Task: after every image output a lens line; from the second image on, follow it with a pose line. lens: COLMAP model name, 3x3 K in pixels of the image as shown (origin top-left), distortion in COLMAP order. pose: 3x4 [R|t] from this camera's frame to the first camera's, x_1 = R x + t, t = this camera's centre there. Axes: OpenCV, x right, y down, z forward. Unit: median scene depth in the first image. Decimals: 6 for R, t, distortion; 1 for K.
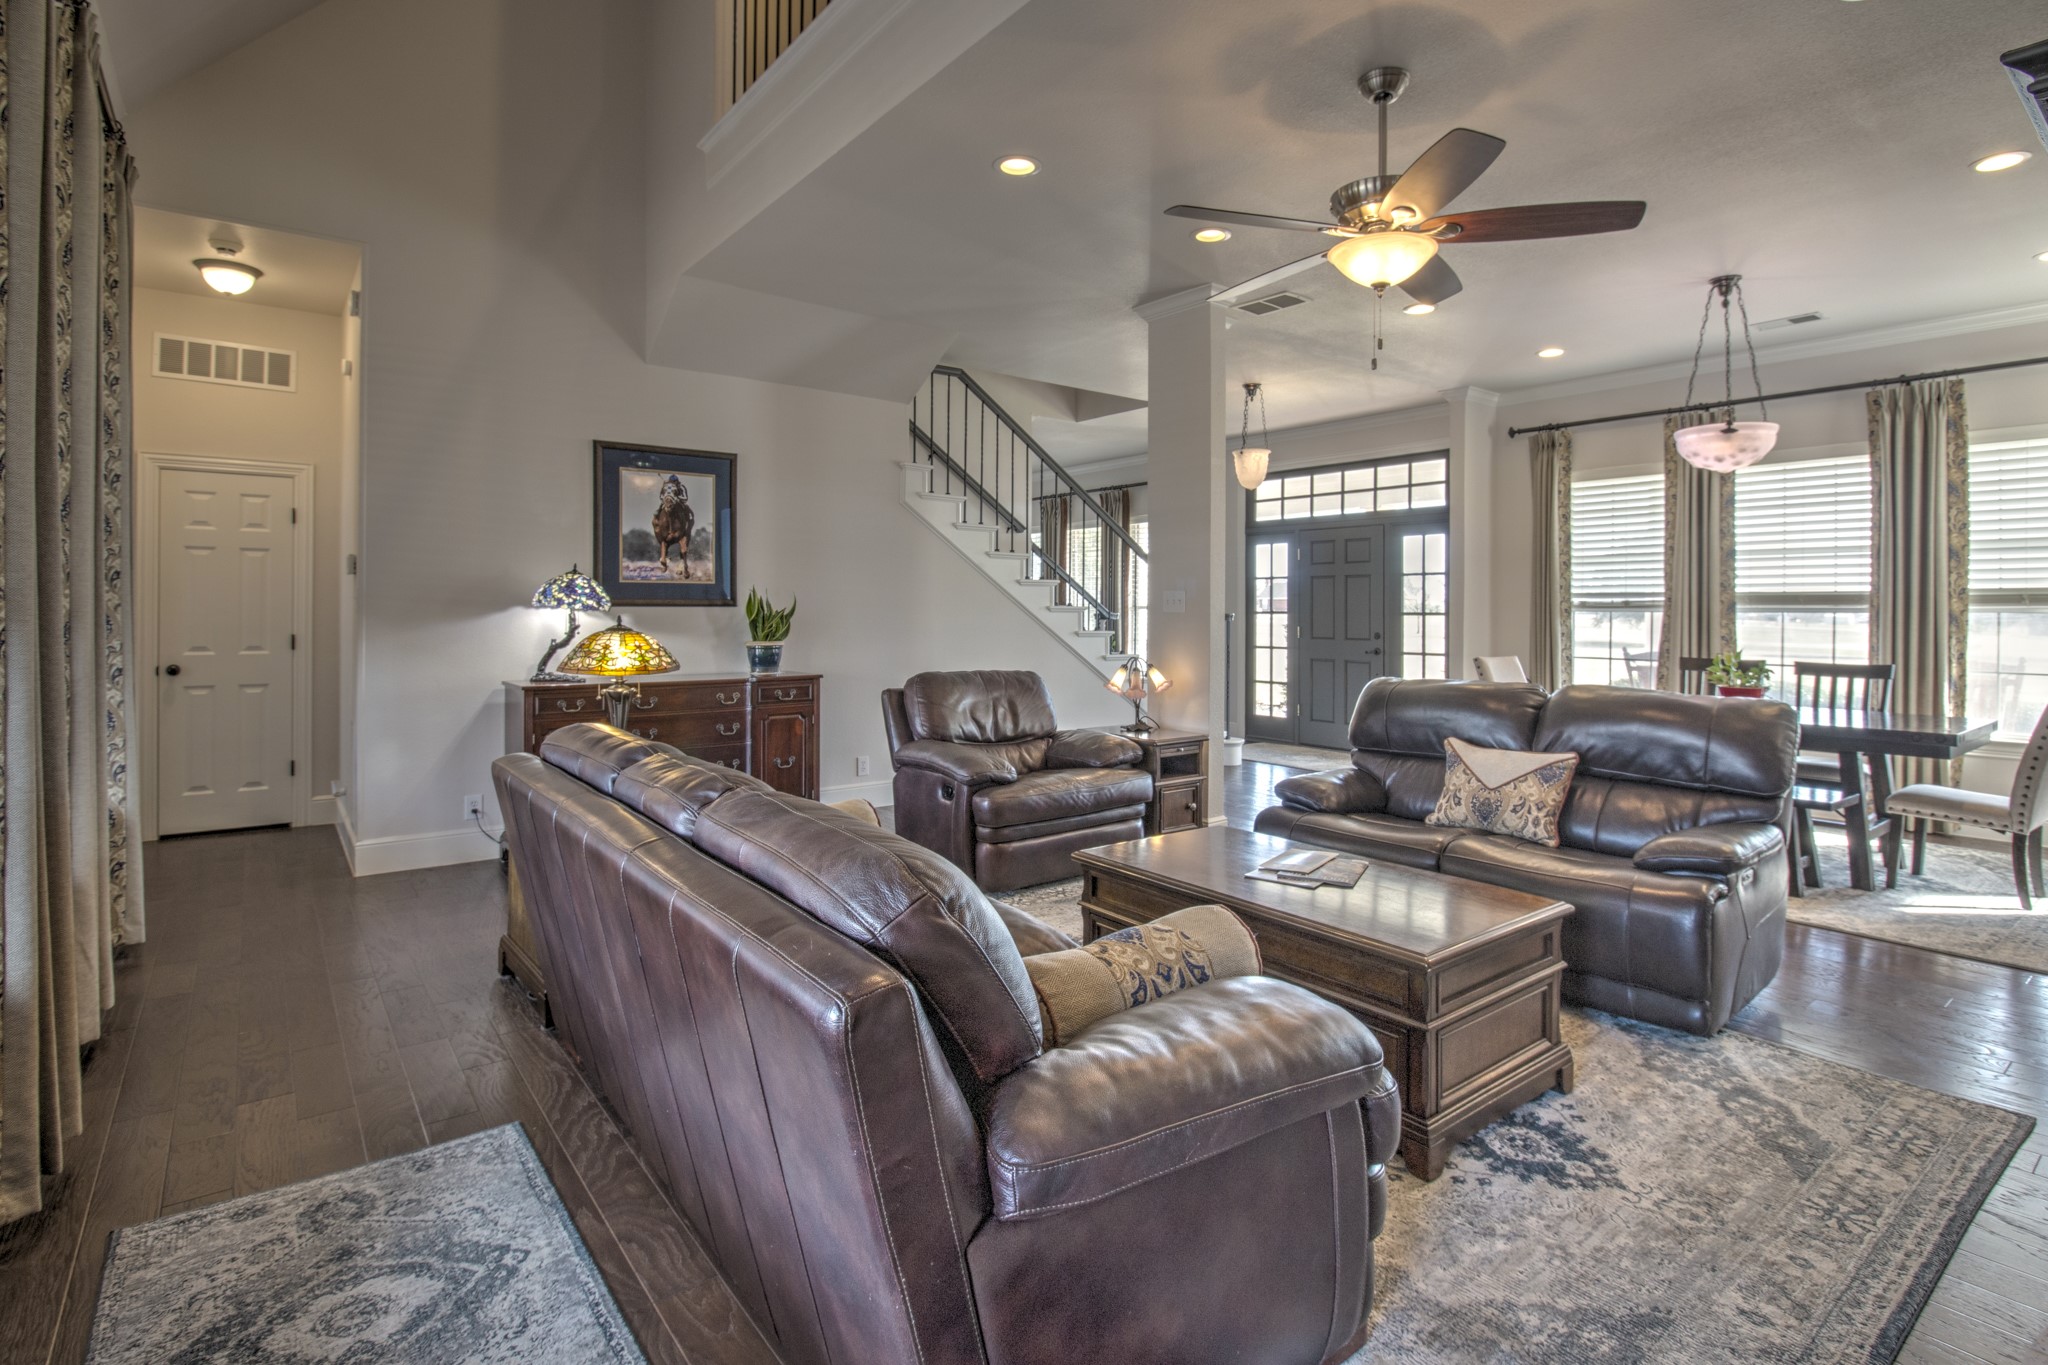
lens RADIAL K [[1007.0, 0, 1055.5], [0, 1007.0, 620.8], [0, 0, 1]] dist [-0.015197, -0.001540]
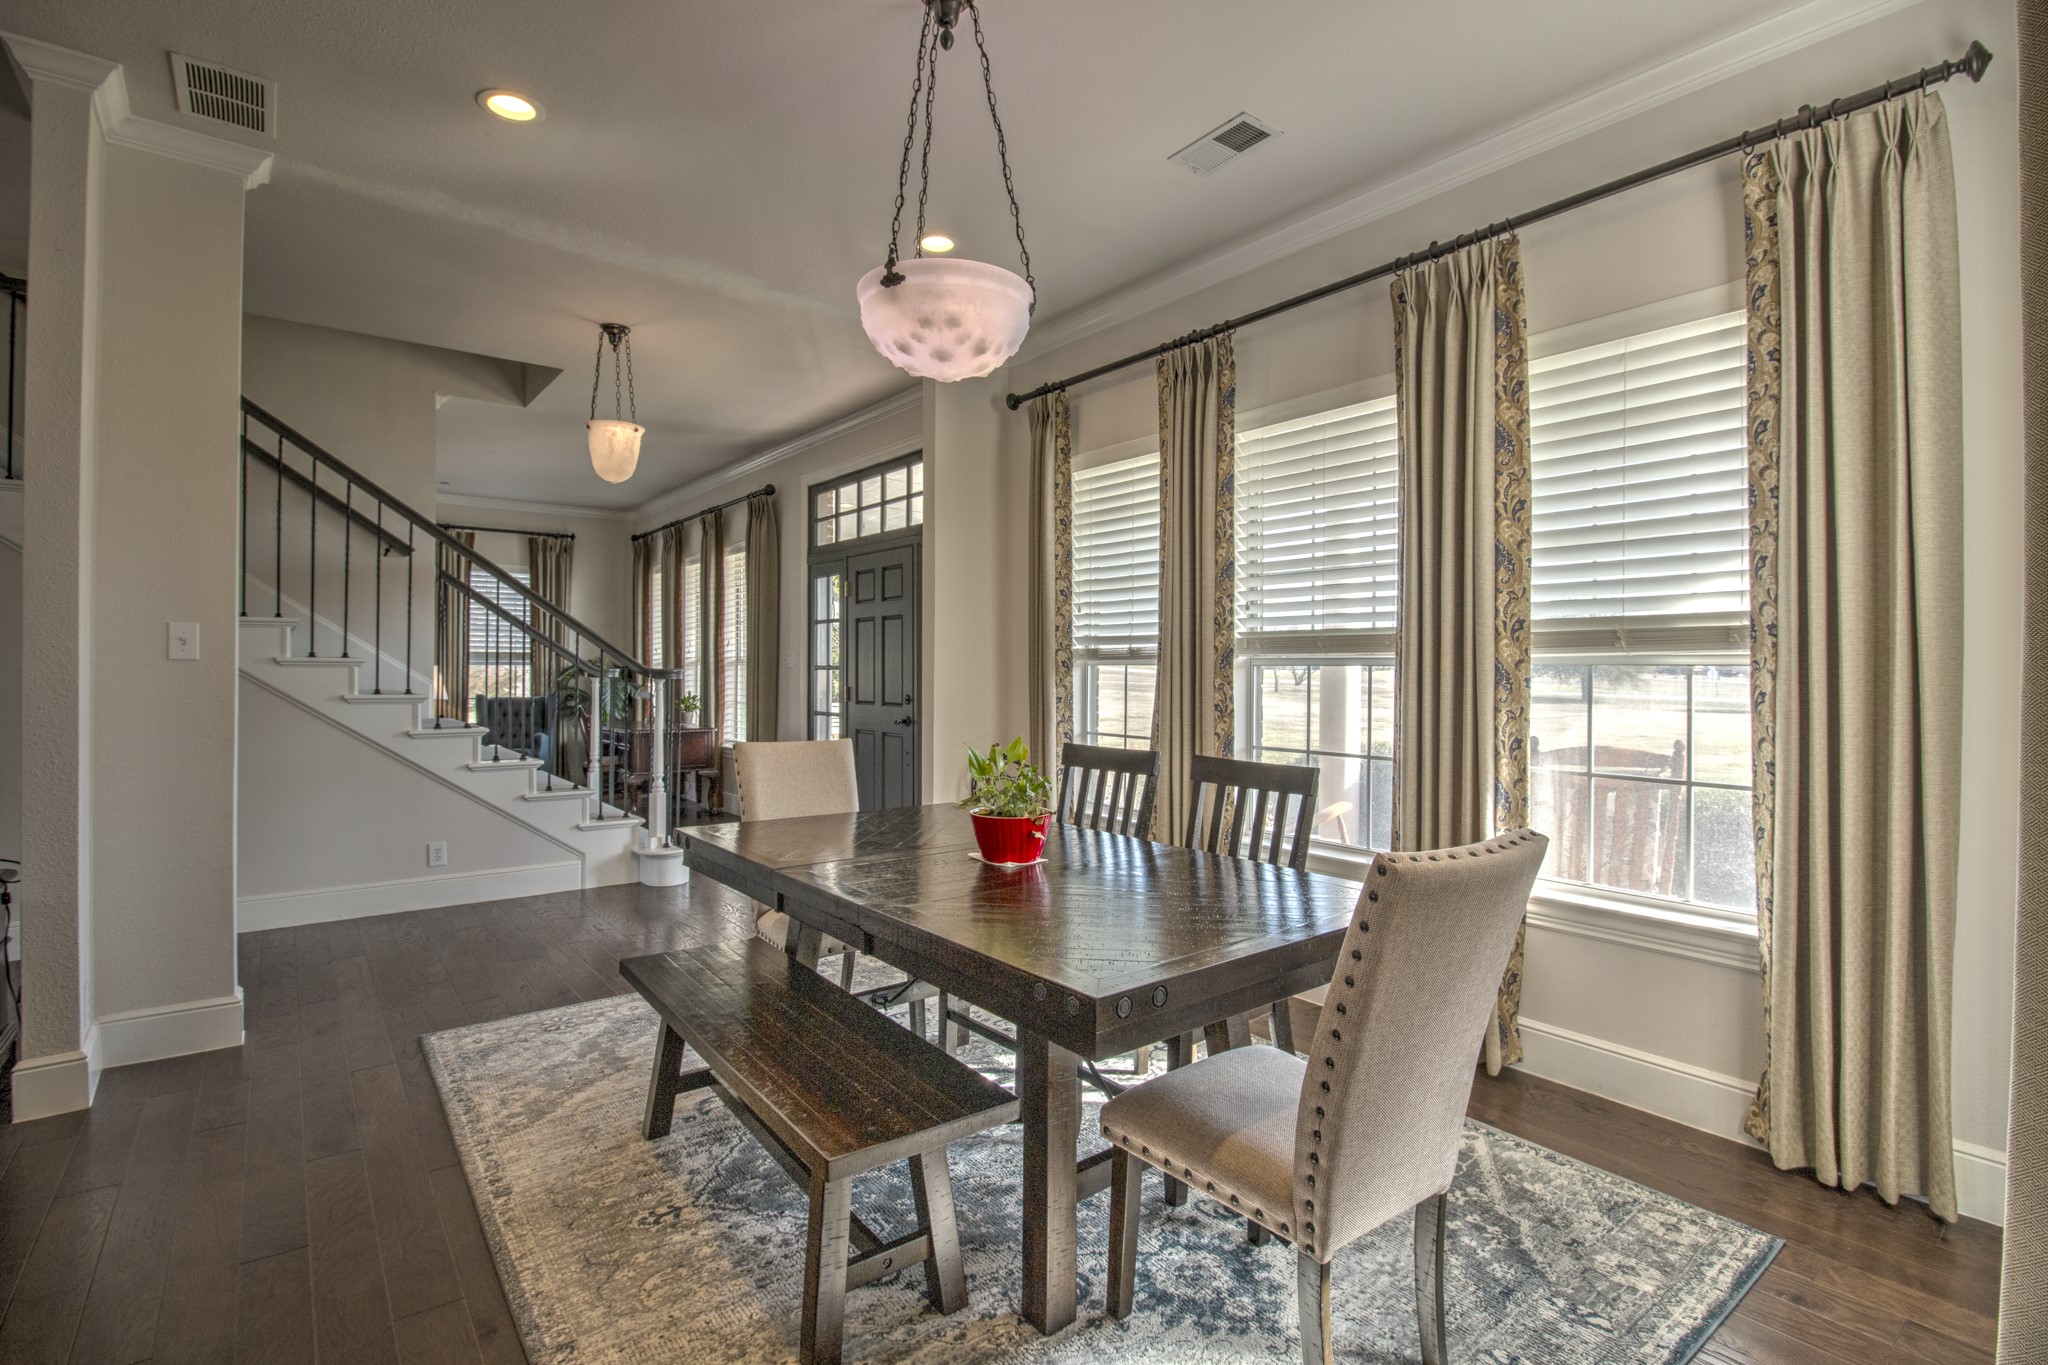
lens RADIAL K [[987.4, 0, 1030.2], [0, 987.4, 673.3], [0, 0, 1]] dist [0.009238, 0.000025]
pose [[0.999699, 0.013183, -0.020695, 0.566168], [-0.013465, 0.999817, -0.013556, 0.006309], [0.020513, 0.013830, 0.999694, 0.388736]]
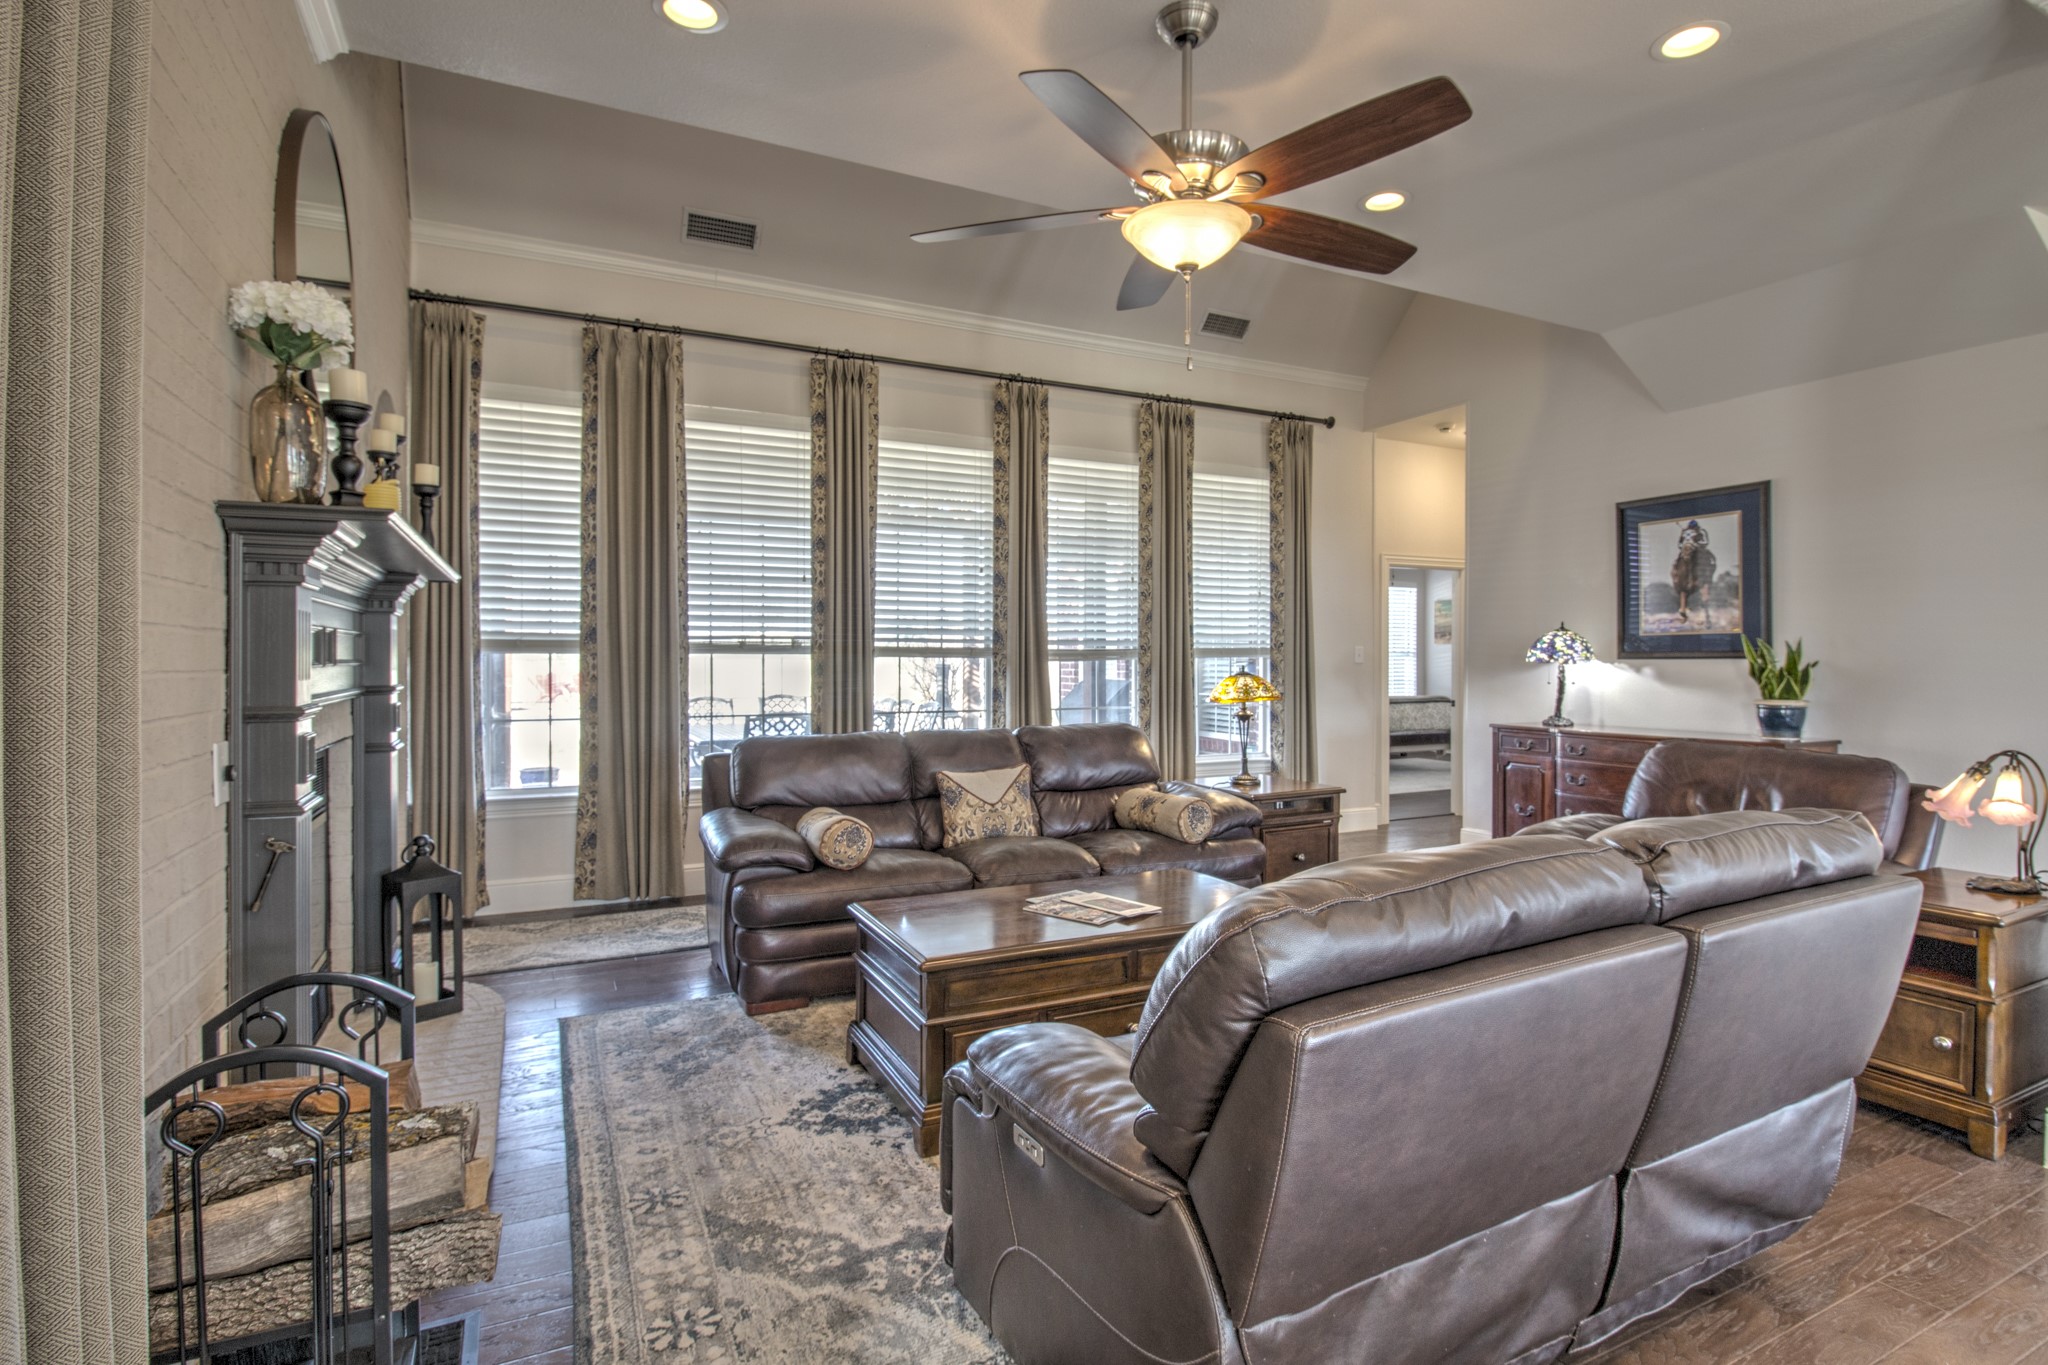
lens RADIAL K [[1007.0, 0, 1086.7], [0, 1007.0, 676.4], [0, 0, 1]] dist [-0.015197, -0.001540]
pose [[-0.177516, 0.000881, -0.984117, 1.433099], [-0.006155, 0.999979, 0.002006, 0.009089], [0.984099, 0.006413, -0.177507, 1.323889]]
